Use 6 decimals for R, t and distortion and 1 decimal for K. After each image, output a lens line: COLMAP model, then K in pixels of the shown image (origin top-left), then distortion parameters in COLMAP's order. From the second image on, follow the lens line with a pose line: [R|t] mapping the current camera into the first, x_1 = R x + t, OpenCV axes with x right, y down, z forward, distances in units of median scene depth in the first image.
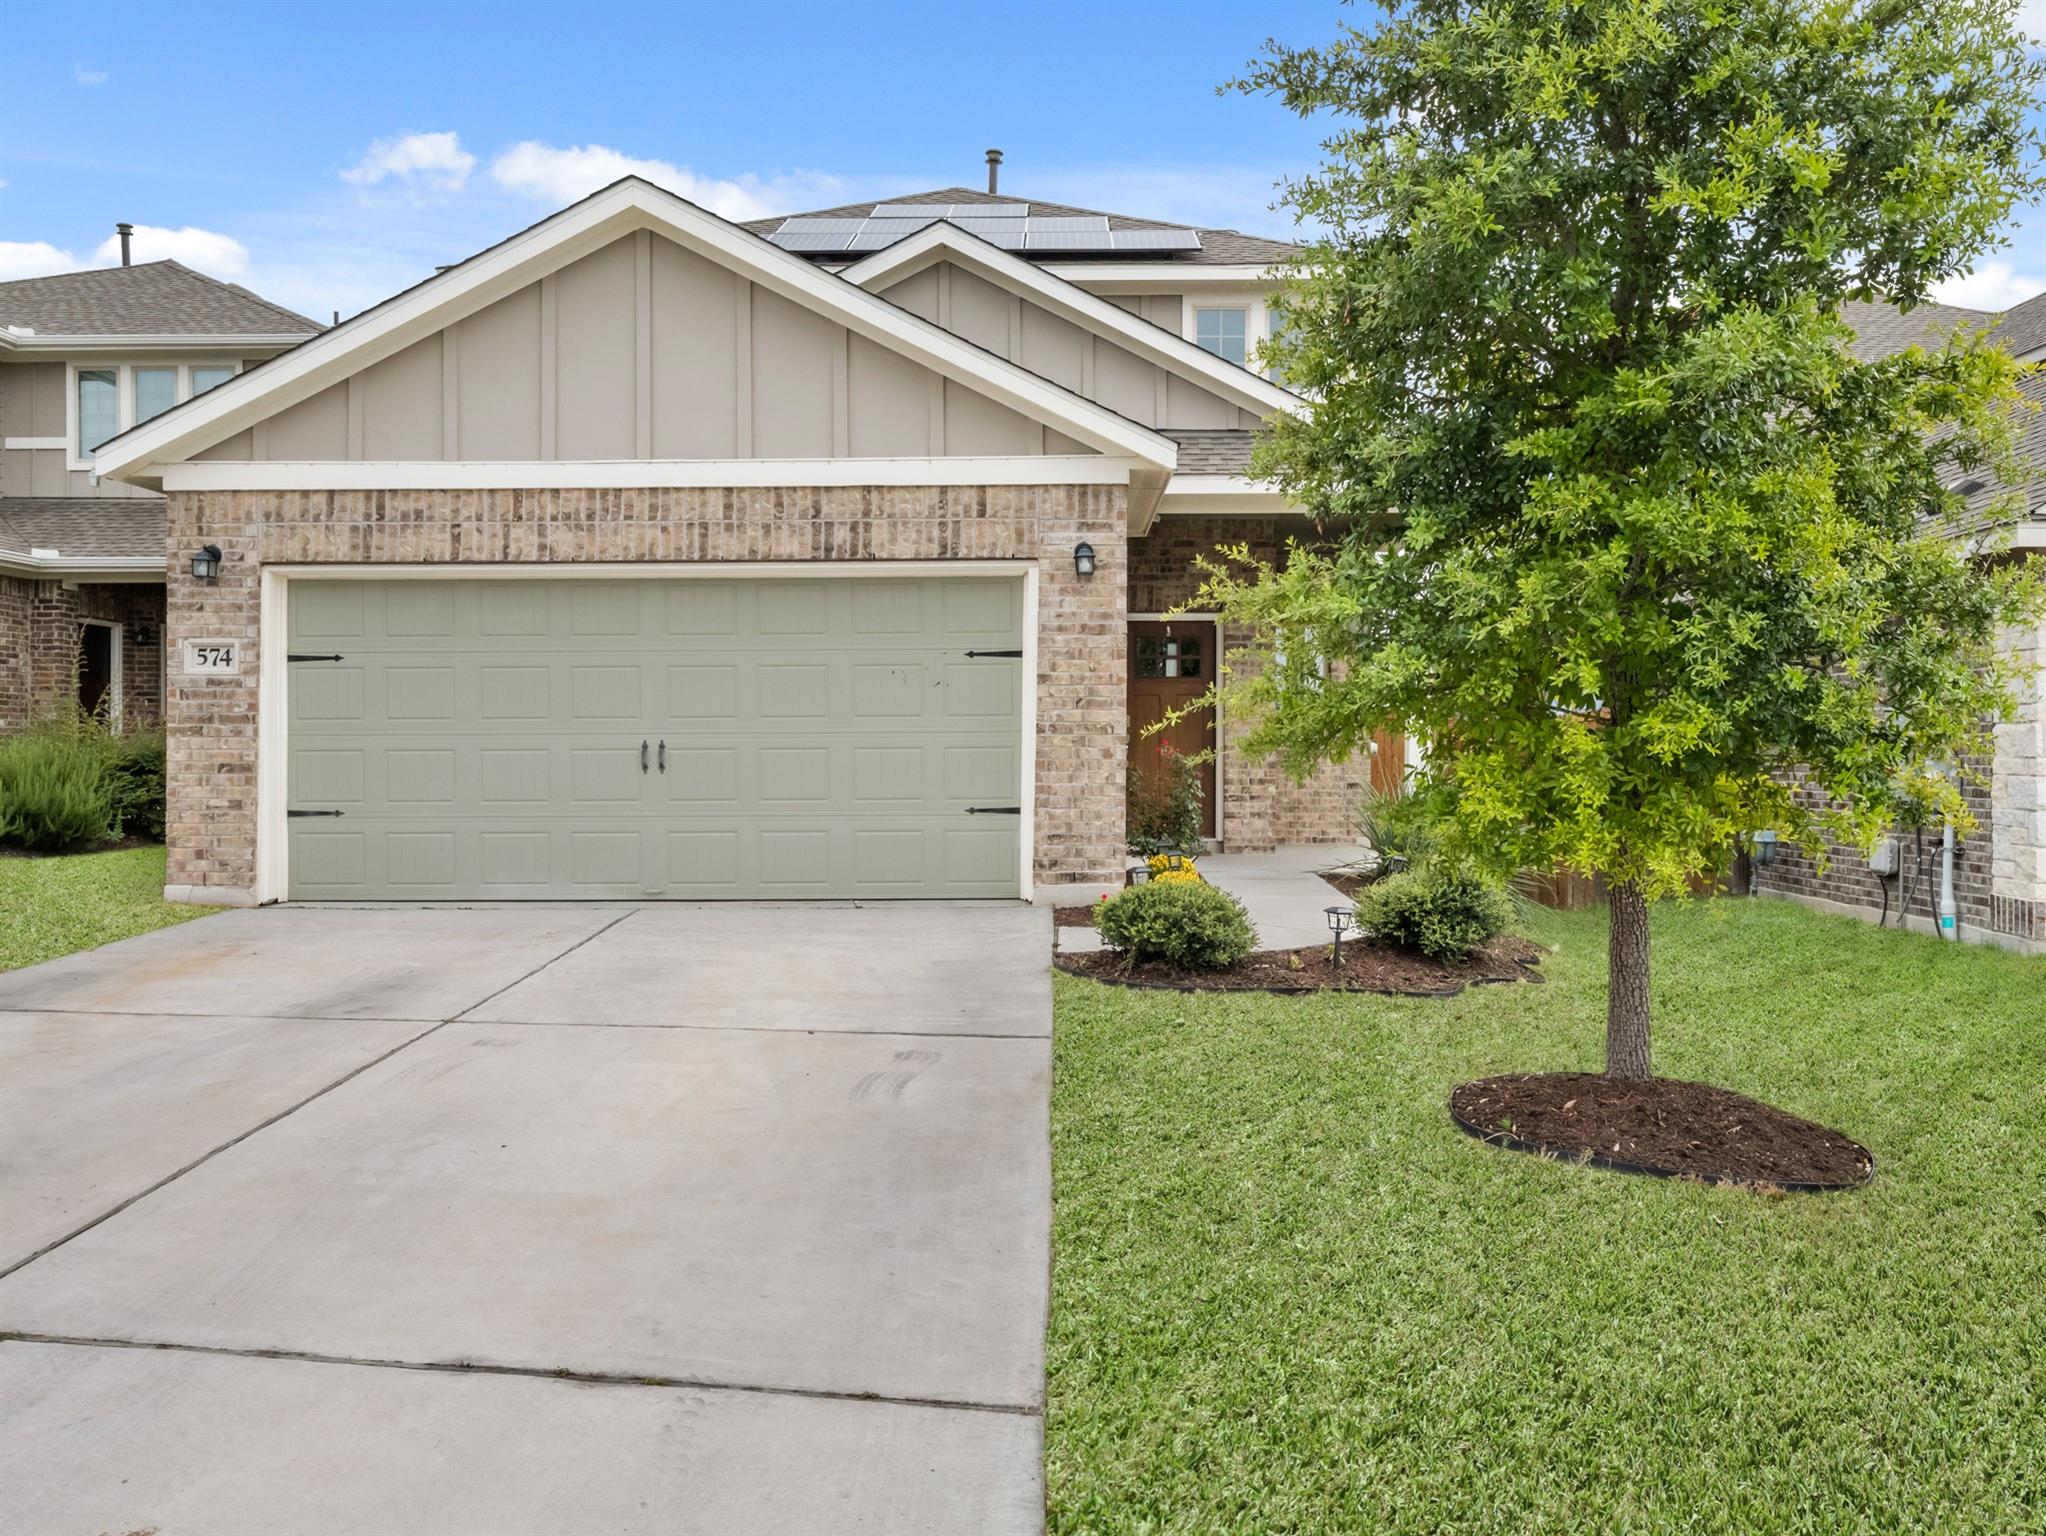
lens RADIAL K [[1664.7, 0, 1022.9], [0, 1664.7, 767.4], [0, 0, 1]] dist [0.005505, 0.000647]
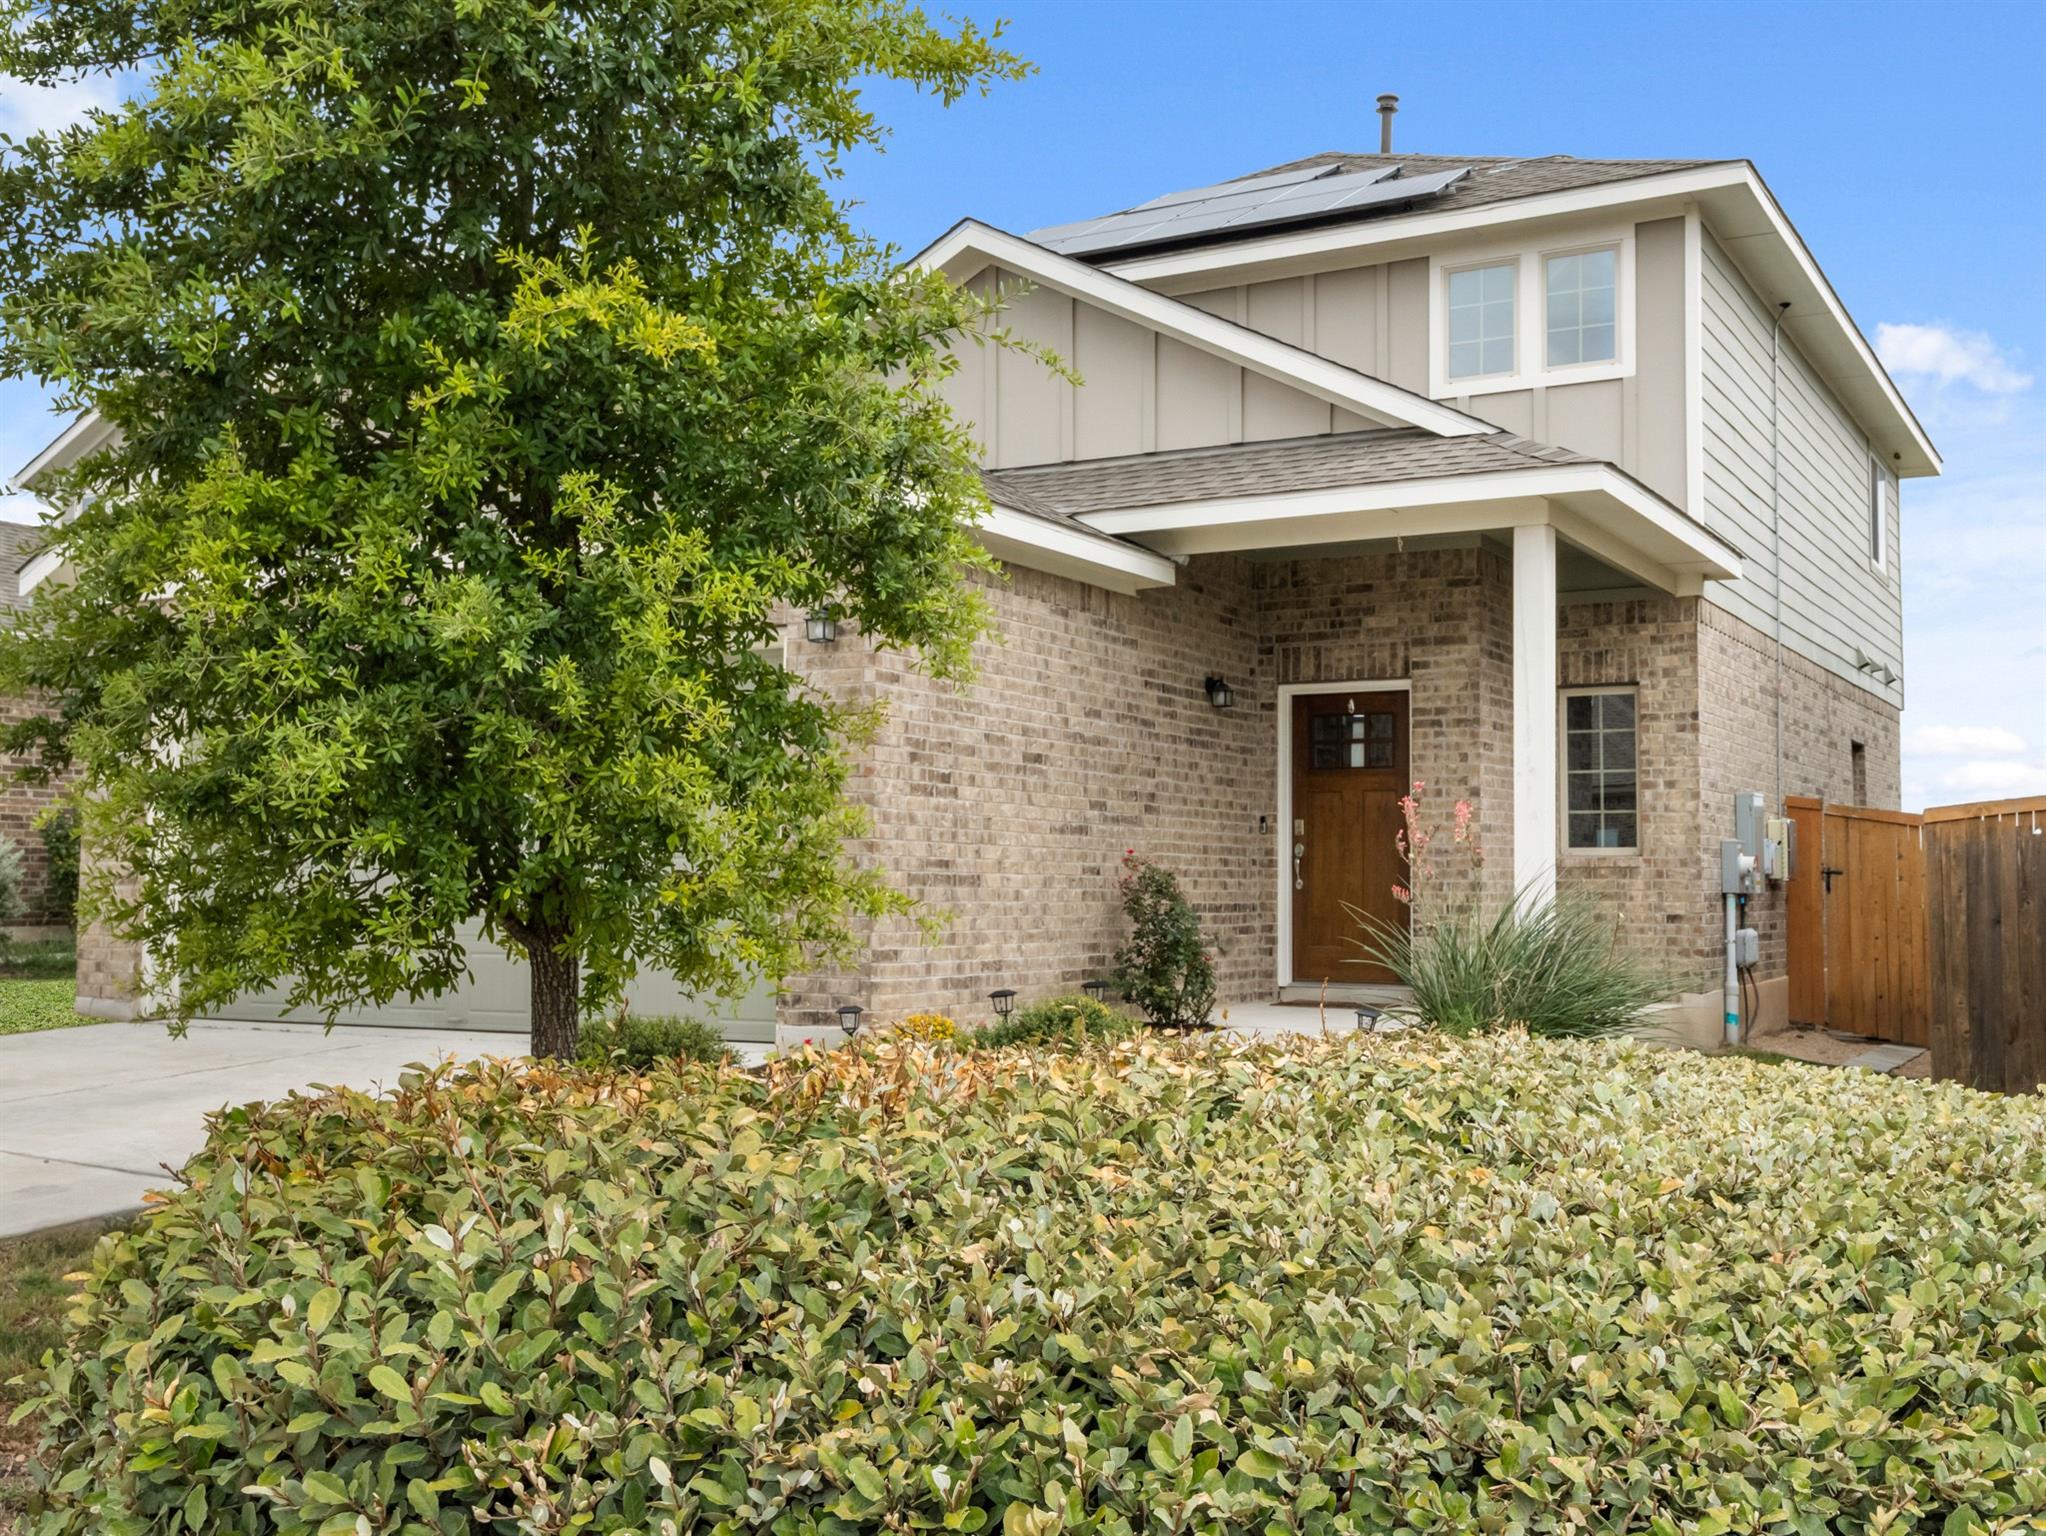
lens RADIAL K [[2116.3, 0, 1021.4], [0, 2116.3, 767.0], [0, 0, 1]] dist [-0.006301, 0.000000]
pose [[0.875078, -0.018851, -0.483615, 0.421866], [-0.010544, 0.998261, -0.057990, 0.002155], [0.483867, 0.055845, 0.873358, 0.100050]]
